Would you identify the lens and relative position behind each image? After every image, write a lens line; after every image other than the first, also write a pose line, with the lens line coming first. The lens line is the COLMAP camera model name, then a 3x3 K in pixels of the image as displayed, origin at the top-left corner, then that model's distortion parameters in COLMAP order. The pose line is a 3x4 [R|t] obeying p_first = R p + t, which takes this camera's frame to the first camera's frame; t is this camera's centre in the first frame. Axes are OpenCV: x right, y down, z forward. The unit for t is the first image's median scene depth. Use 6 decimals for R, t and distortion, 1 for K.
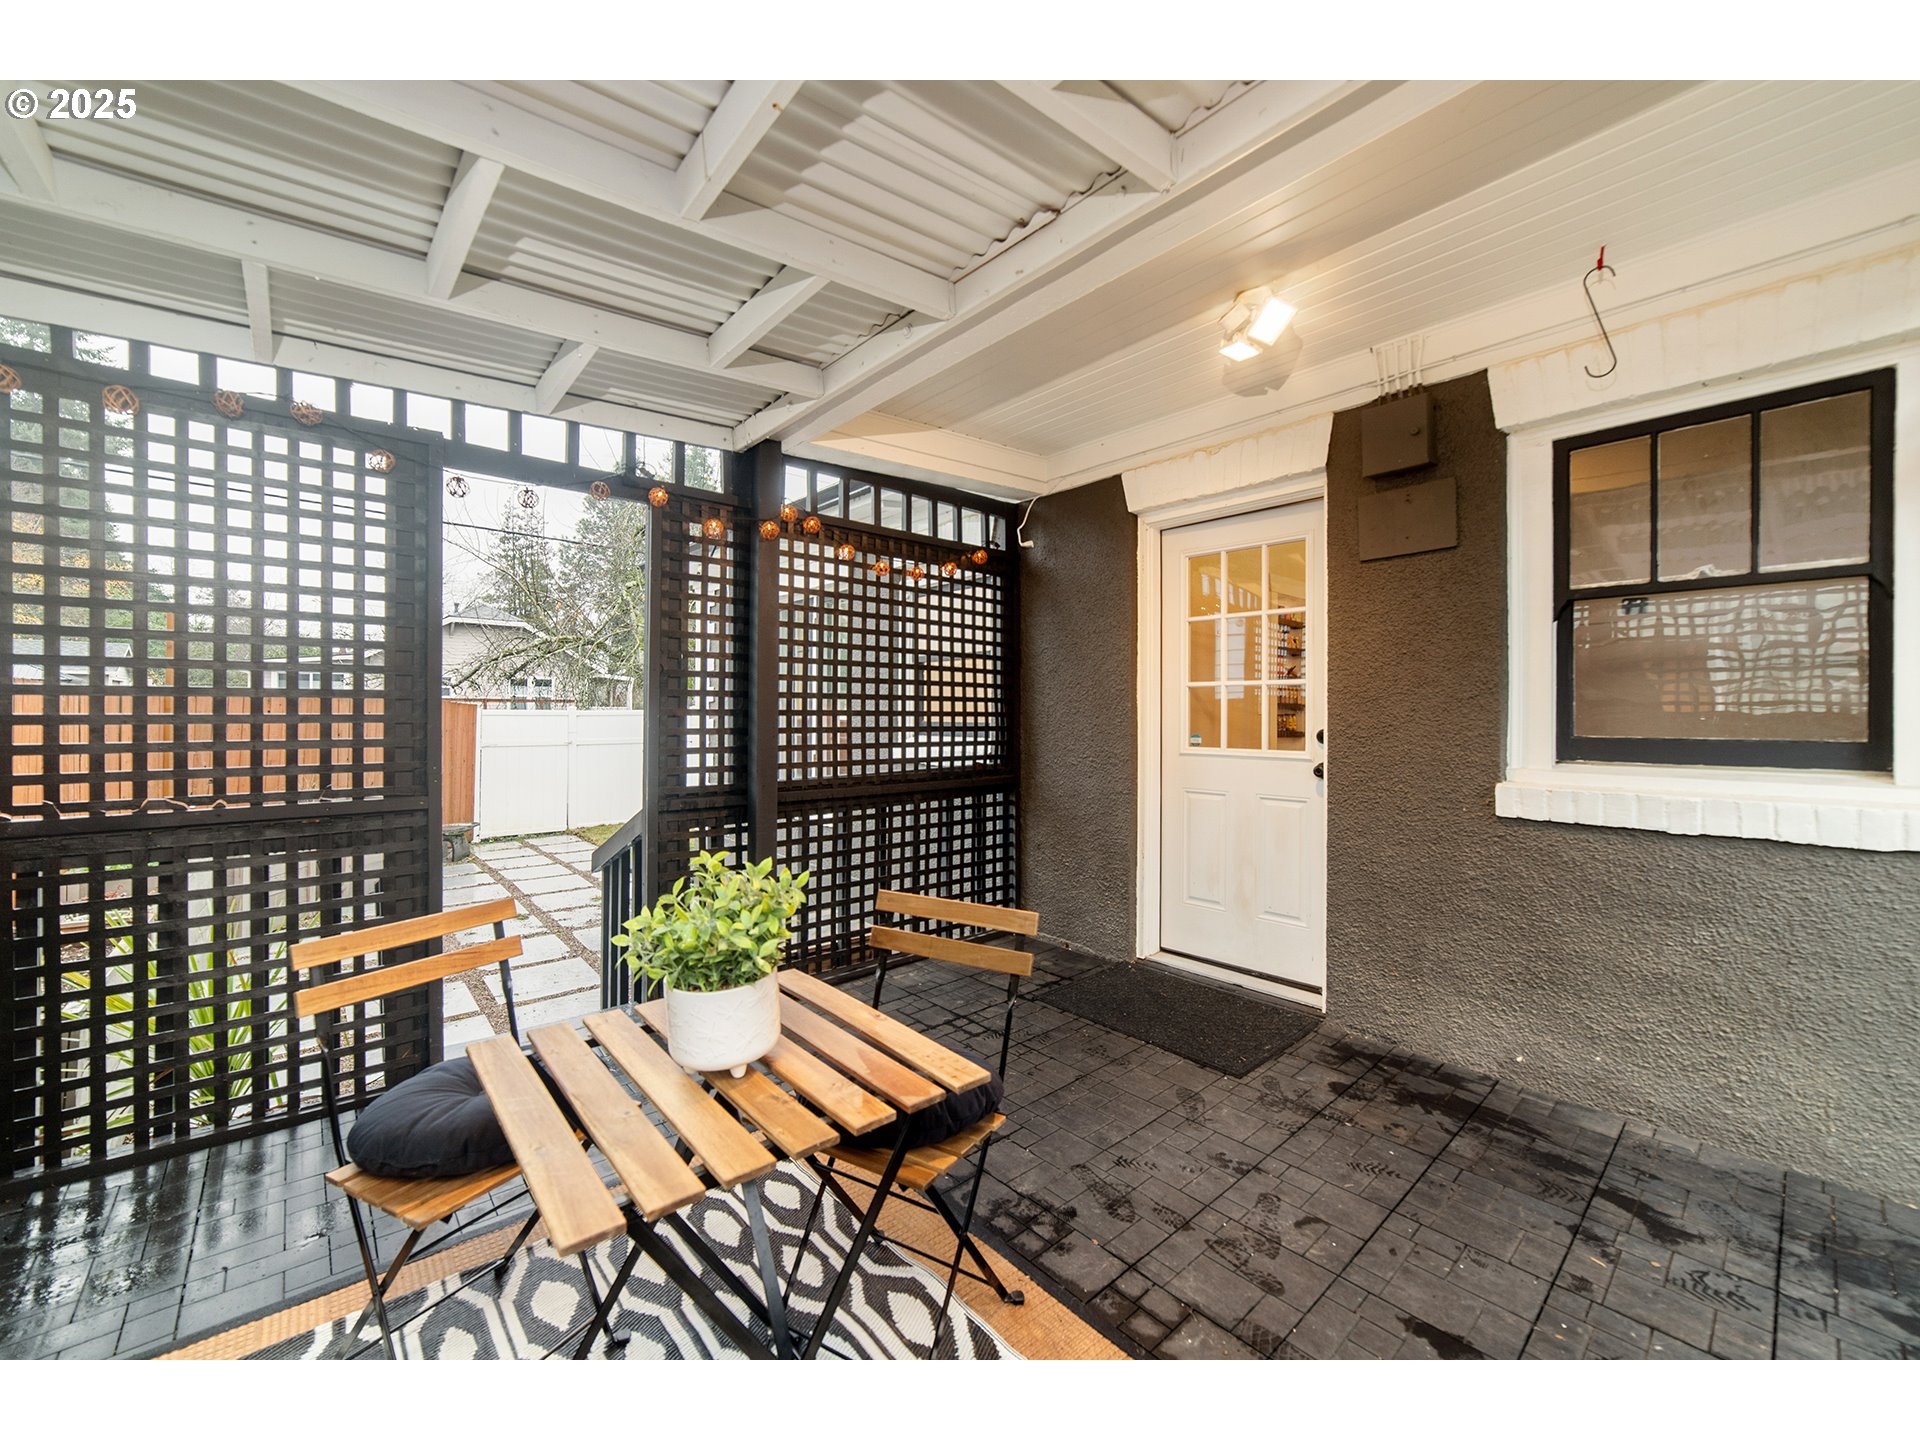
lens RADIAL K [[753.4, 0, 966.1], [0, 753.4, 711.1], [0, 0, 1]] dist [-0.016072, 0.006280]
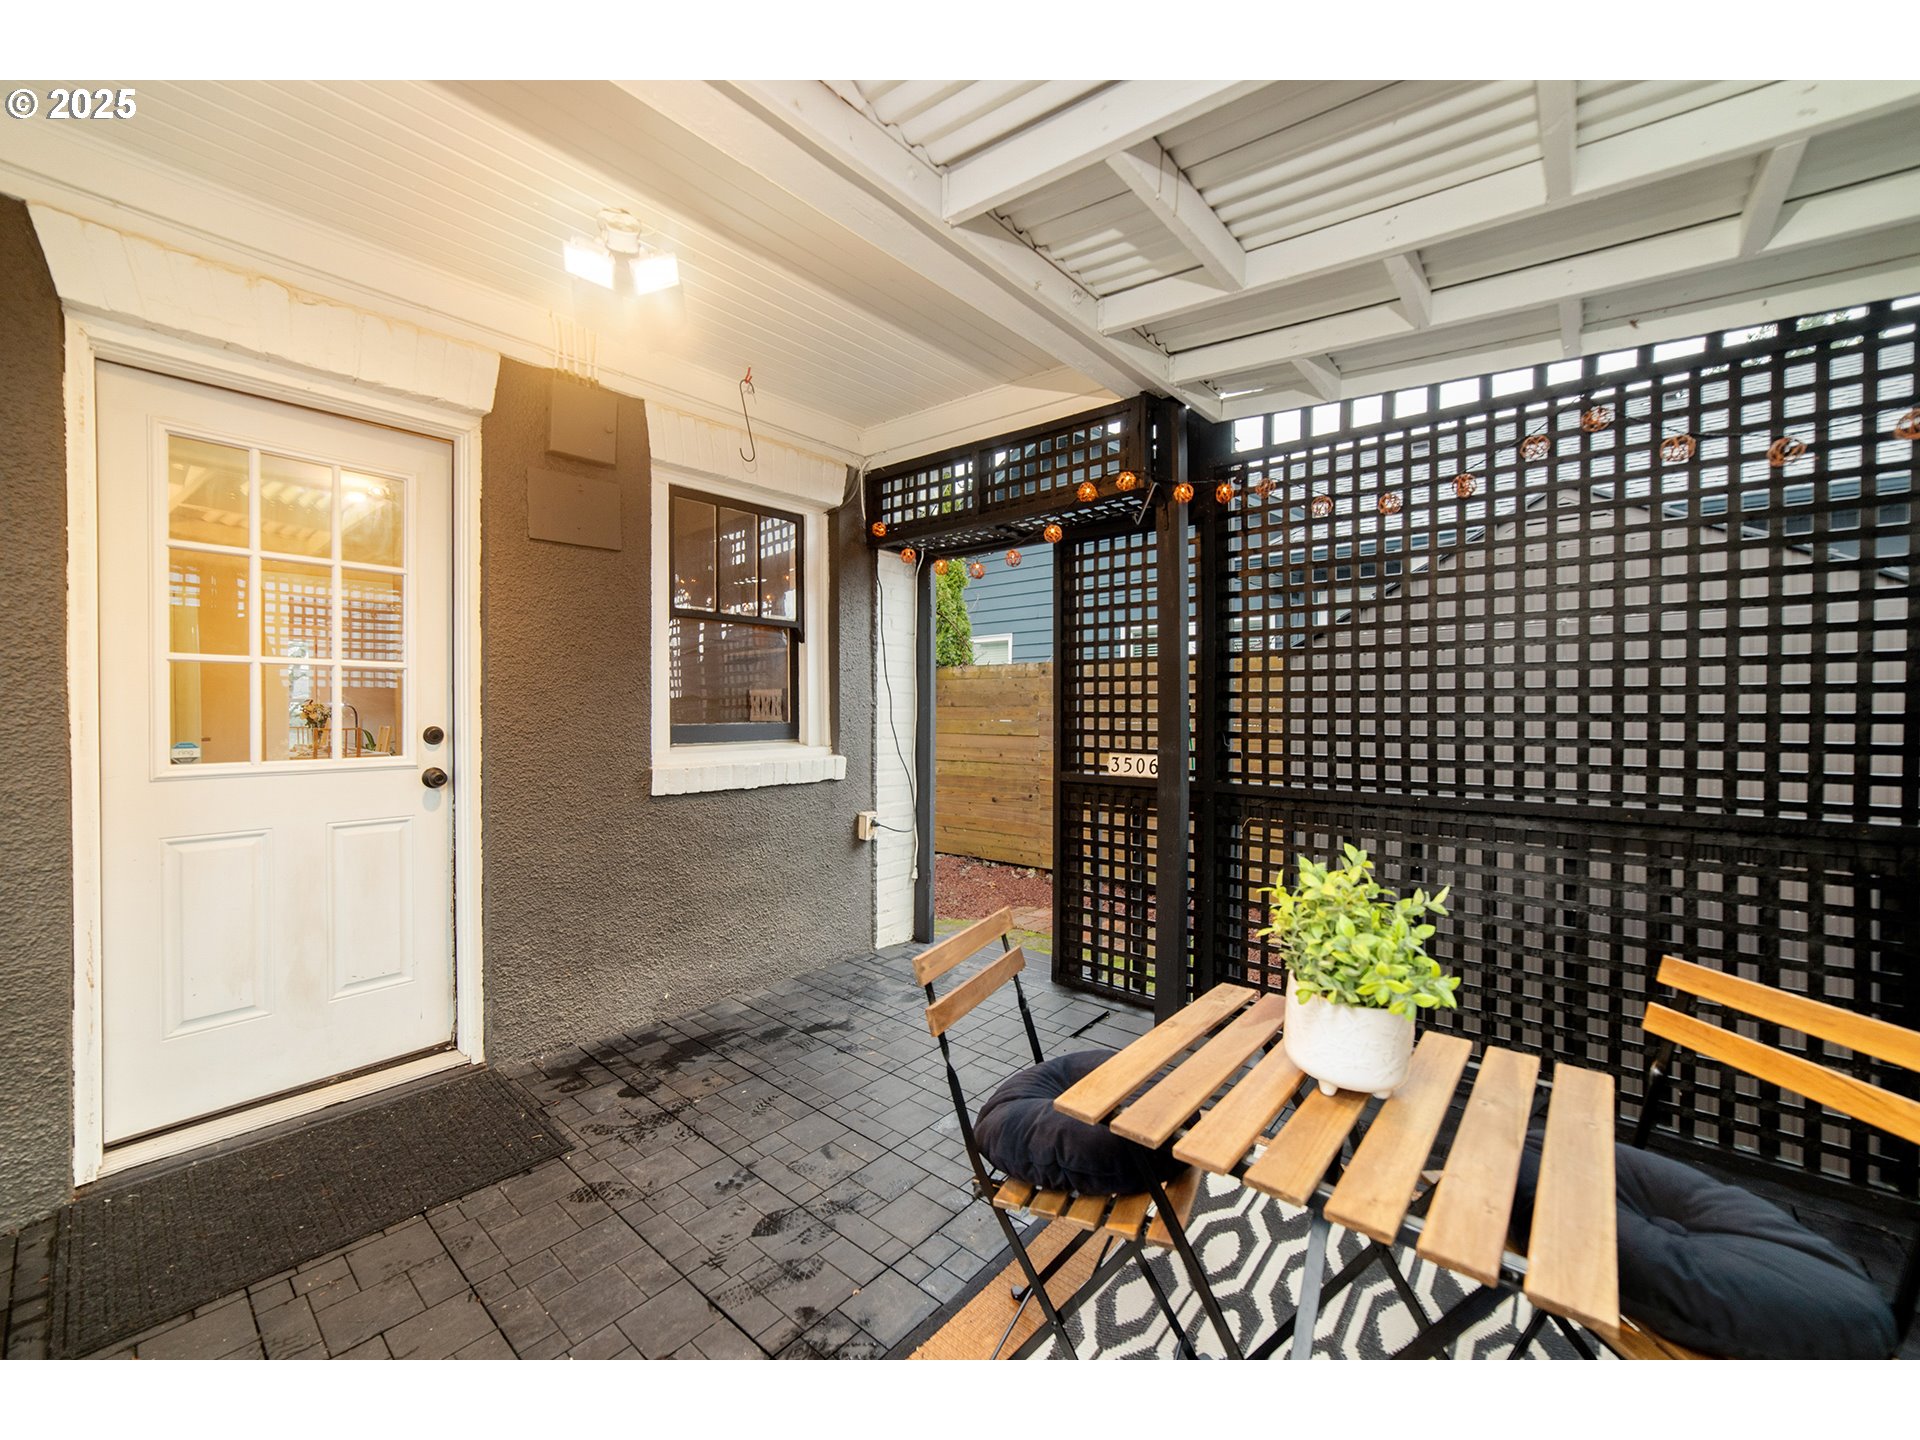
lens RADIAL K [[774.3, 0, 957.4], [0, 774.3, 716.5], [0, 0, 1]] dist [-0.002702, -0.000203]
pose [[-0.138892, -0.016692, 0.990167, -0.501635], [-0.005691, 0.999855, 0.016057, -0.003624], [-0.990291, -0.003405, -0.138966, 0.660621]]
